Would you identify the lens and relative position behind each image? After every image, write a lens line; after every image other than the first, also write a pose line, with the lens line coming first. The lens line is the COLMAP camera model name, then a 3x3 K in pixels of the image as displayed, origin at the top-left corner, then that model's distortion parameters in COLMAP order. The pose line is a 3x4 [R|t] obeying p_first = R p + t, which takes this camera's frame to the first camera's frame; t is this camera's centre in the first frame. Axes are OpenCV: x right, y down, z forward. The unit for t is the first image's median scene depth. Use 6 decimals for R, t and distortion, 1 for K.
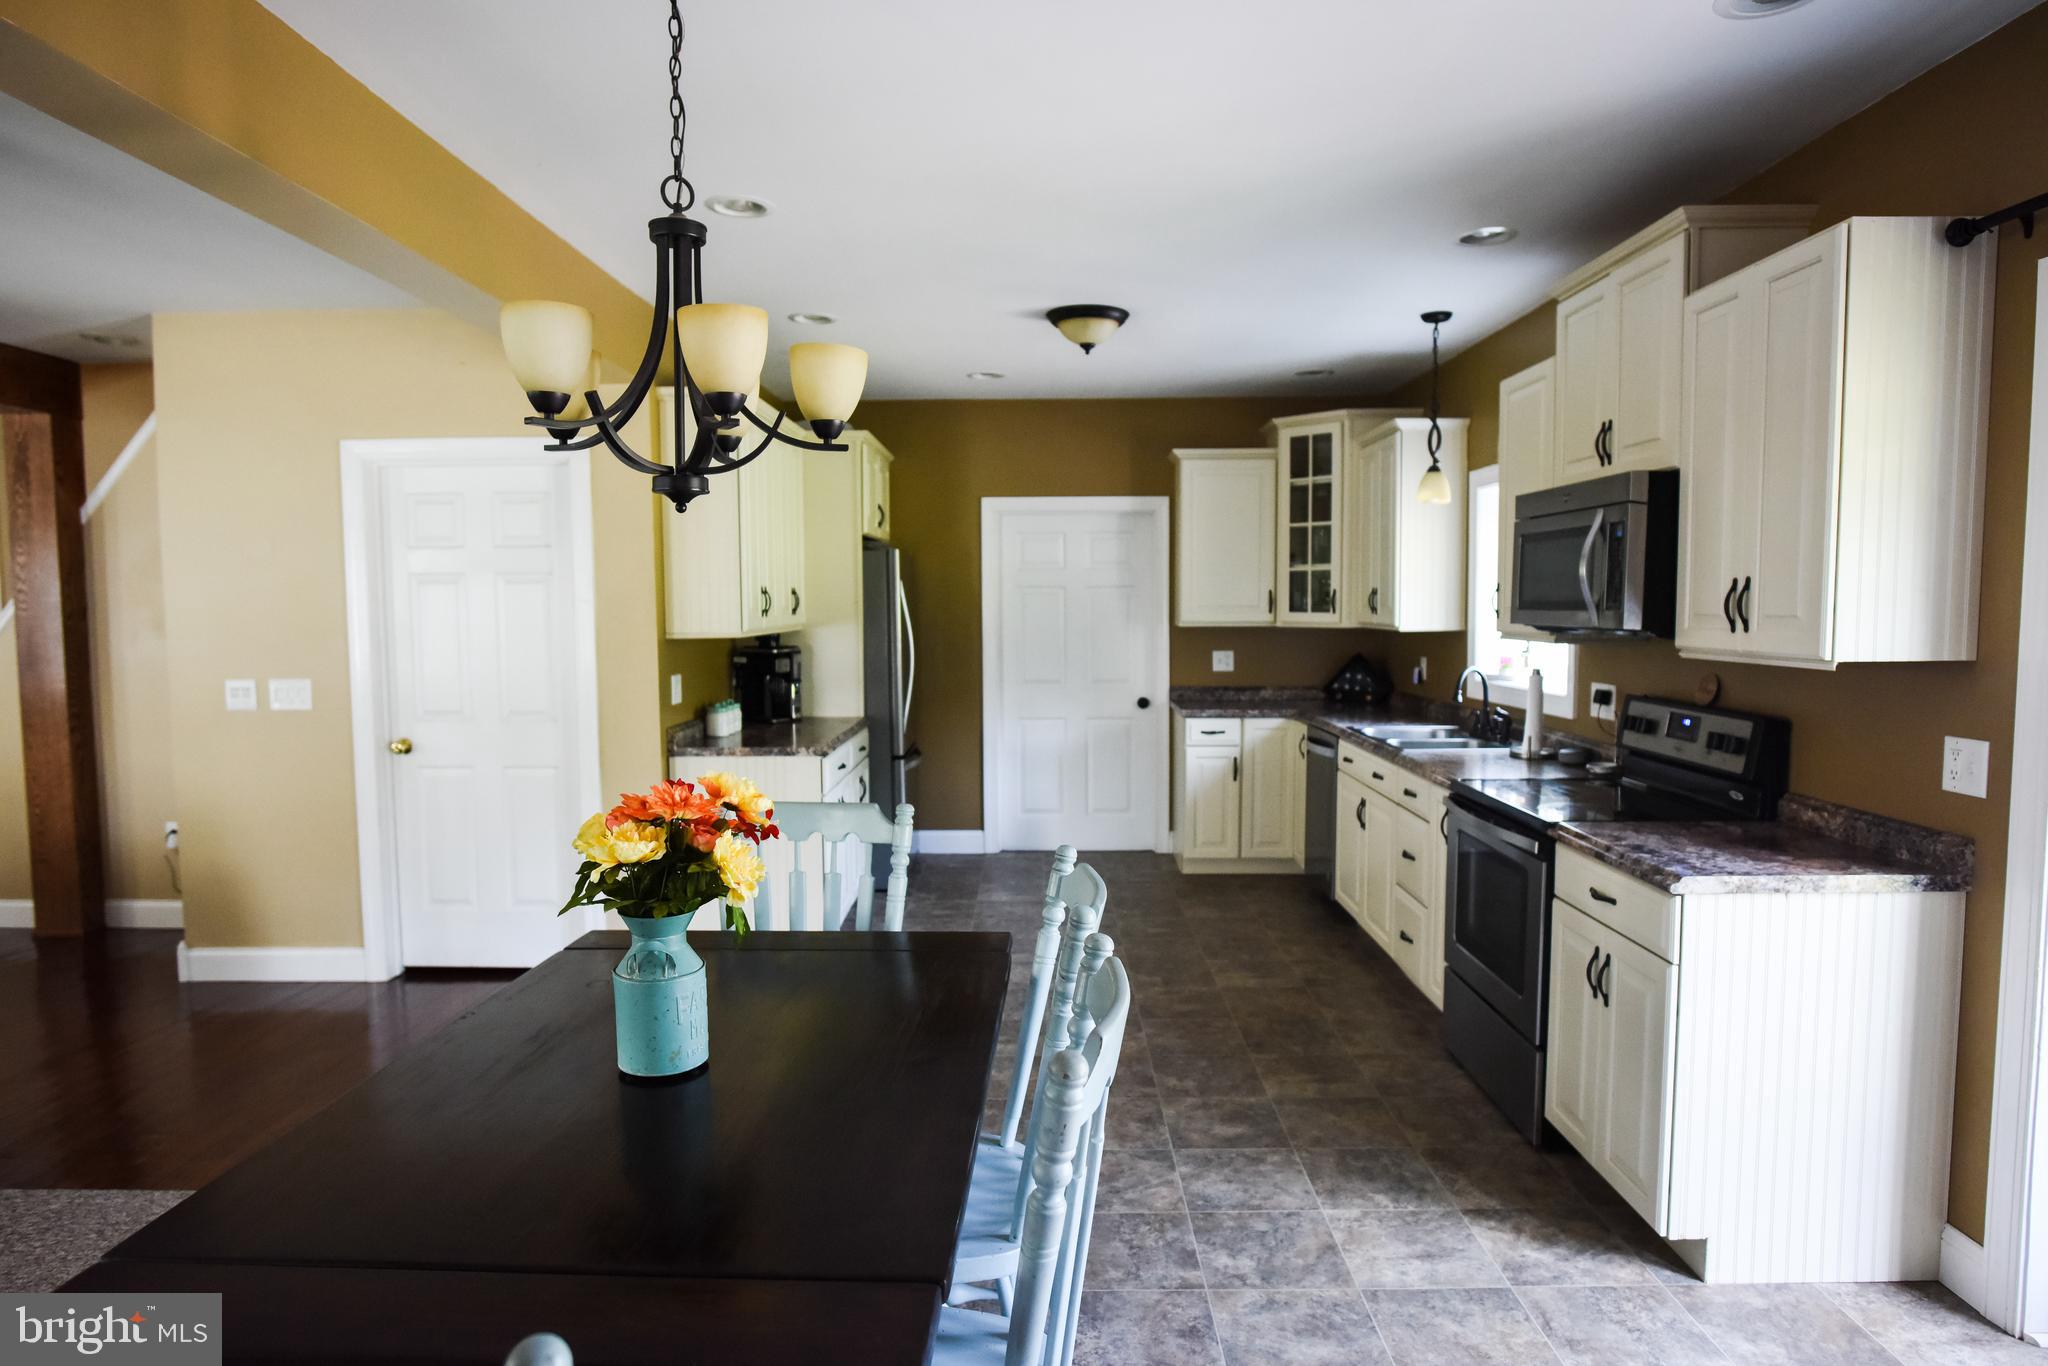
lens RADIAL K [[1178.2, 0, 1035.2], [0, 1178.2, 684.5], [0, 0, 1]] dist [-0.041076, 0.018102]
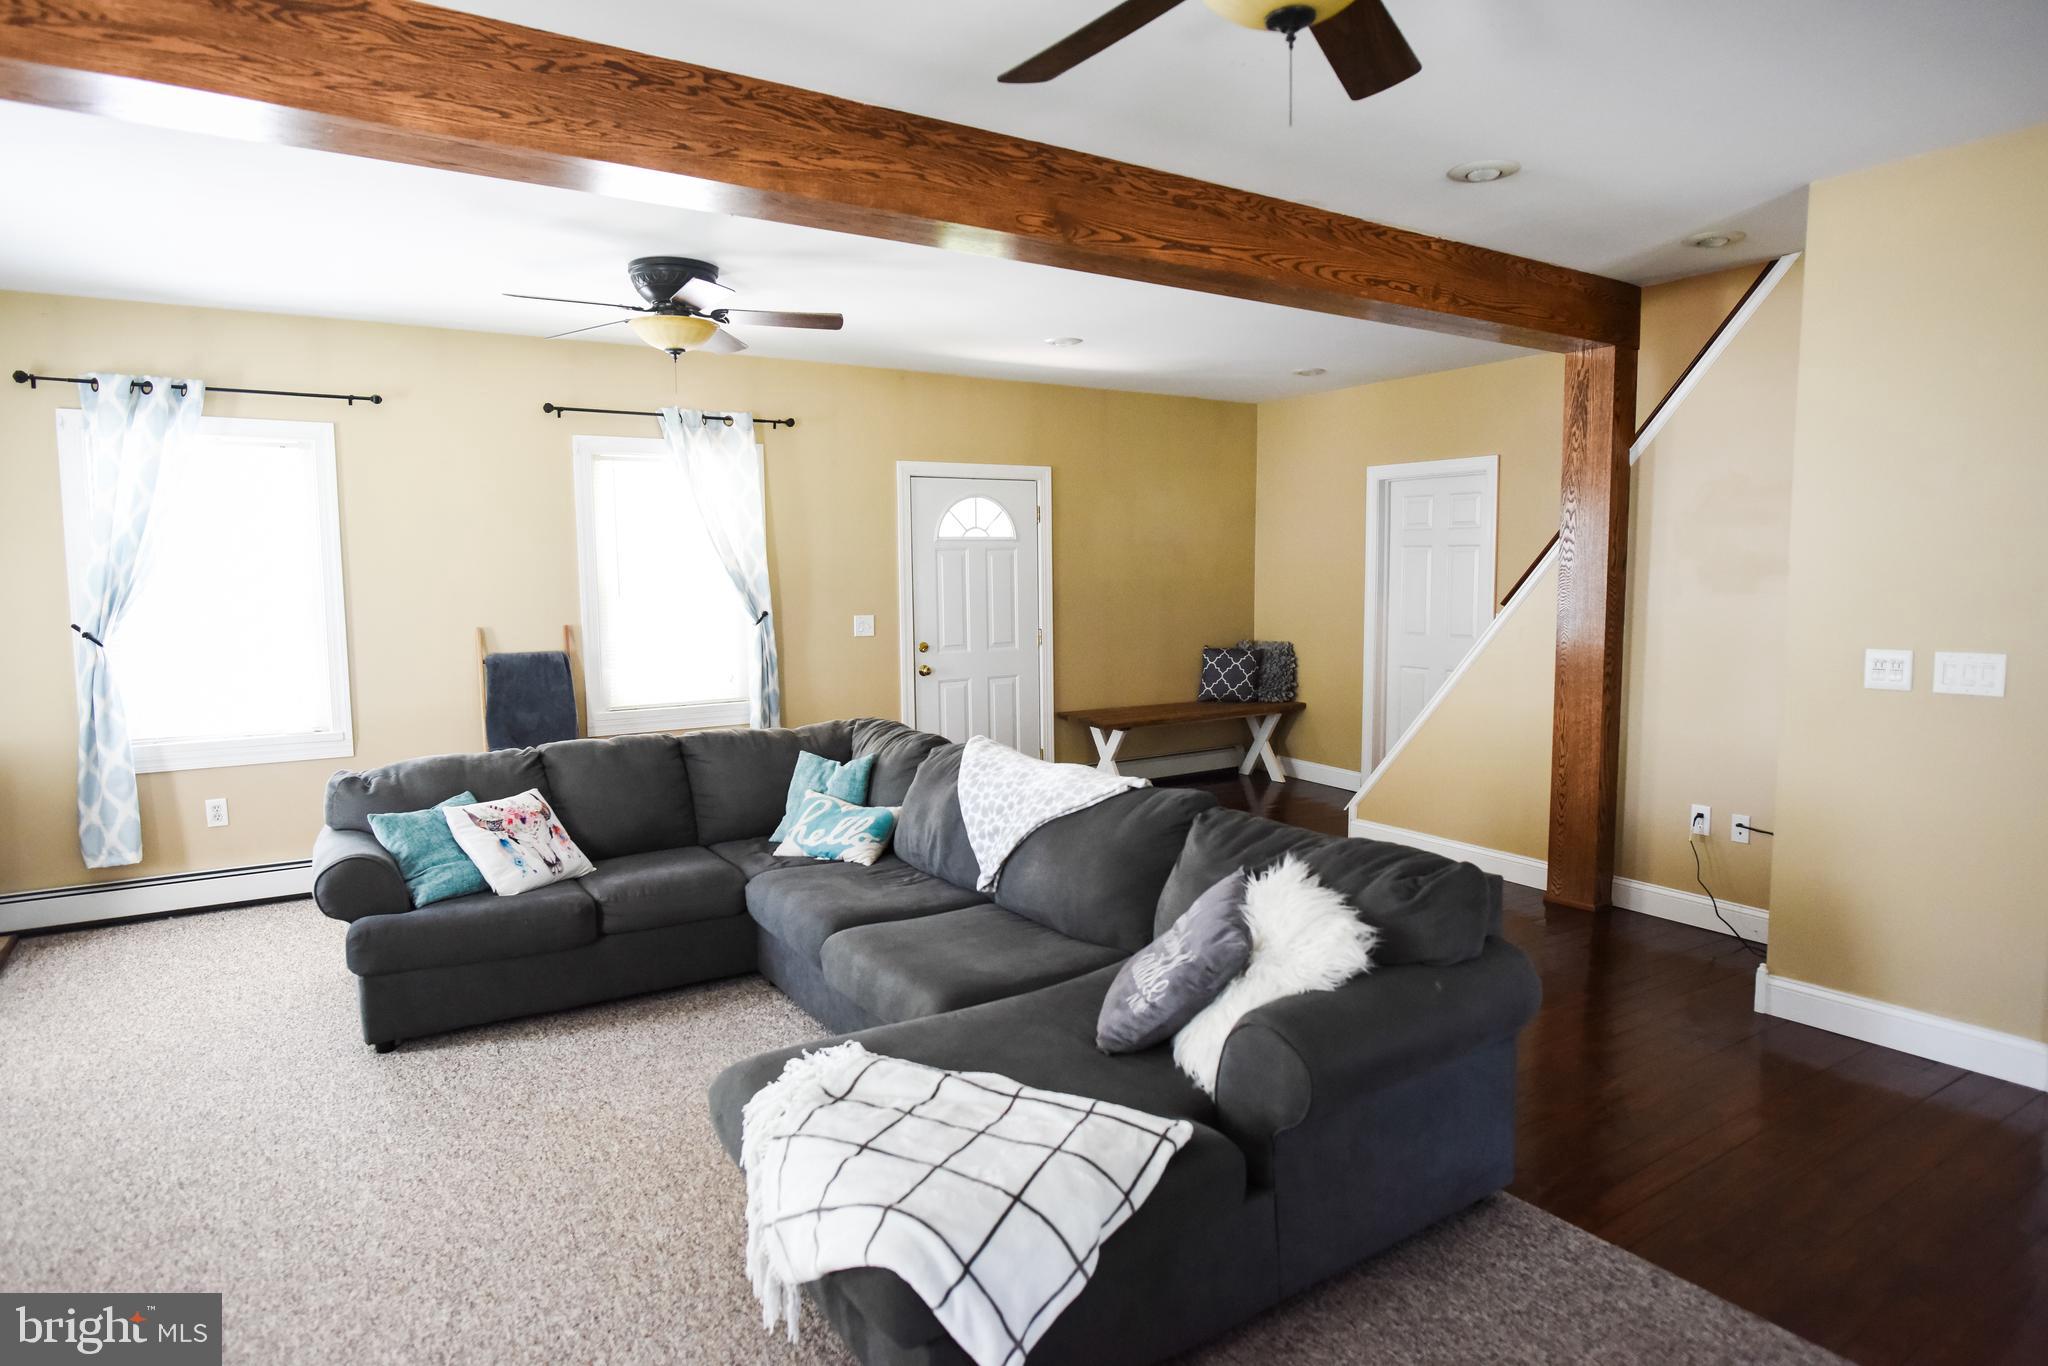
lens RADIAL K [[1178.2, 0, 1023.9], [0, 1178.2, 686.5], [0, 0, 1]] dist [-0.041076, 0.018102]
pose [[0.552941, 0.080180, -0.829354, -0.275656], [-0.049322, 0.996764, 0.063480, -0.000002], [0.831760, 0.005805, 0.555106, 0.081156]]
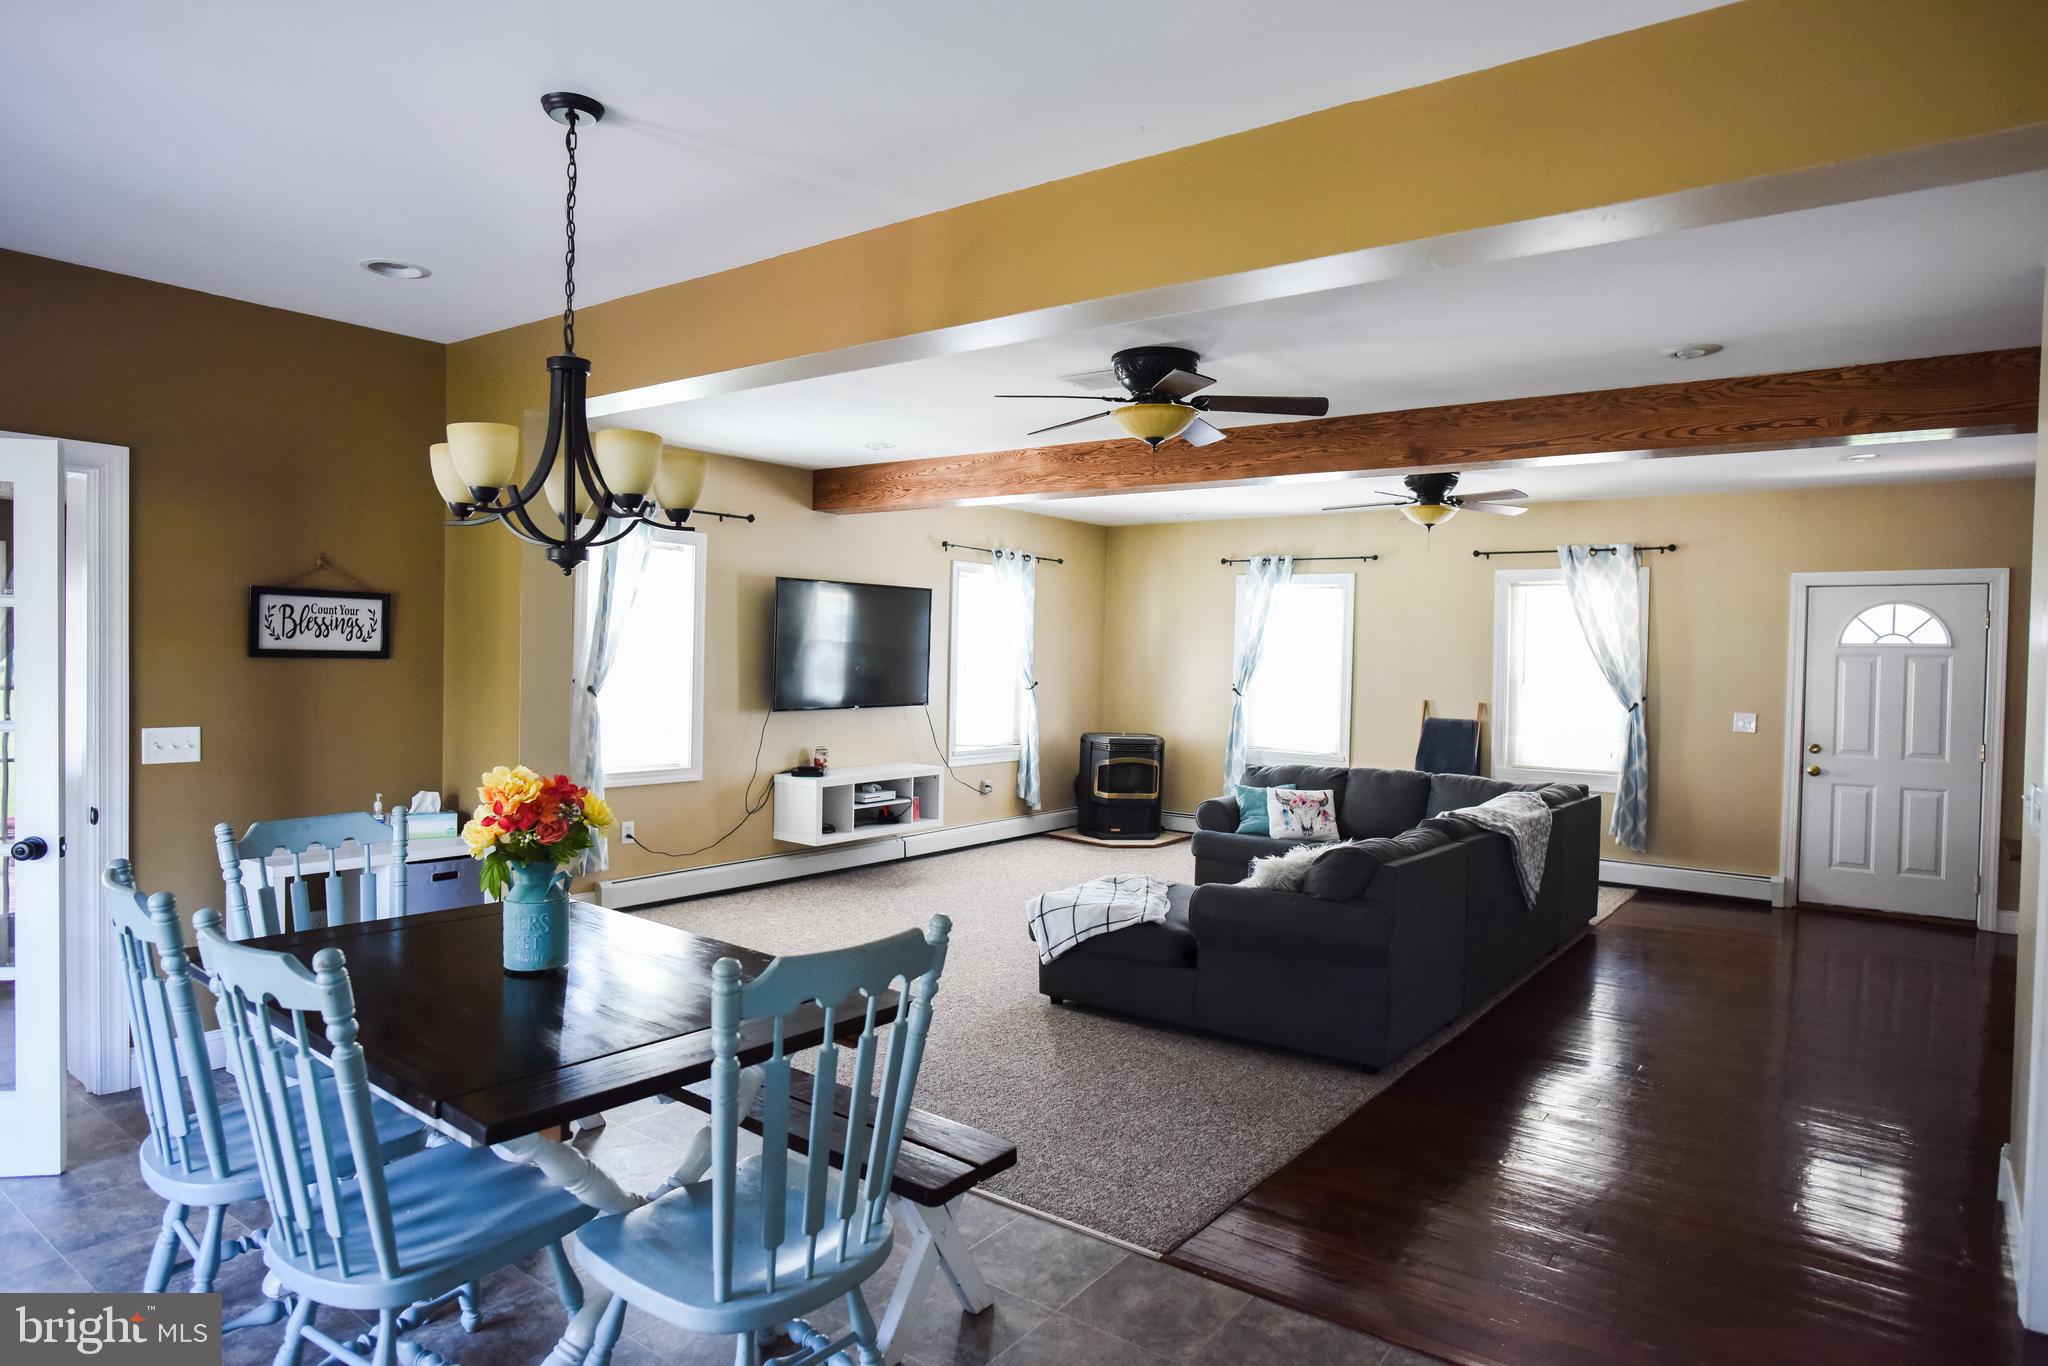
lens RADIAL K [[1178.2, 0, 1029.9], [0, 1178.2, 683.2], [0, 0, 1]] dist [-0.041076, 0.018102]
pose [[-0.591971, 0.011481, -0.805878, 0.143187], [-0.073568, 0.994955, 0.068215, -0.048709], [0.802595, 0.099668, -0.588140, 0.692308]]
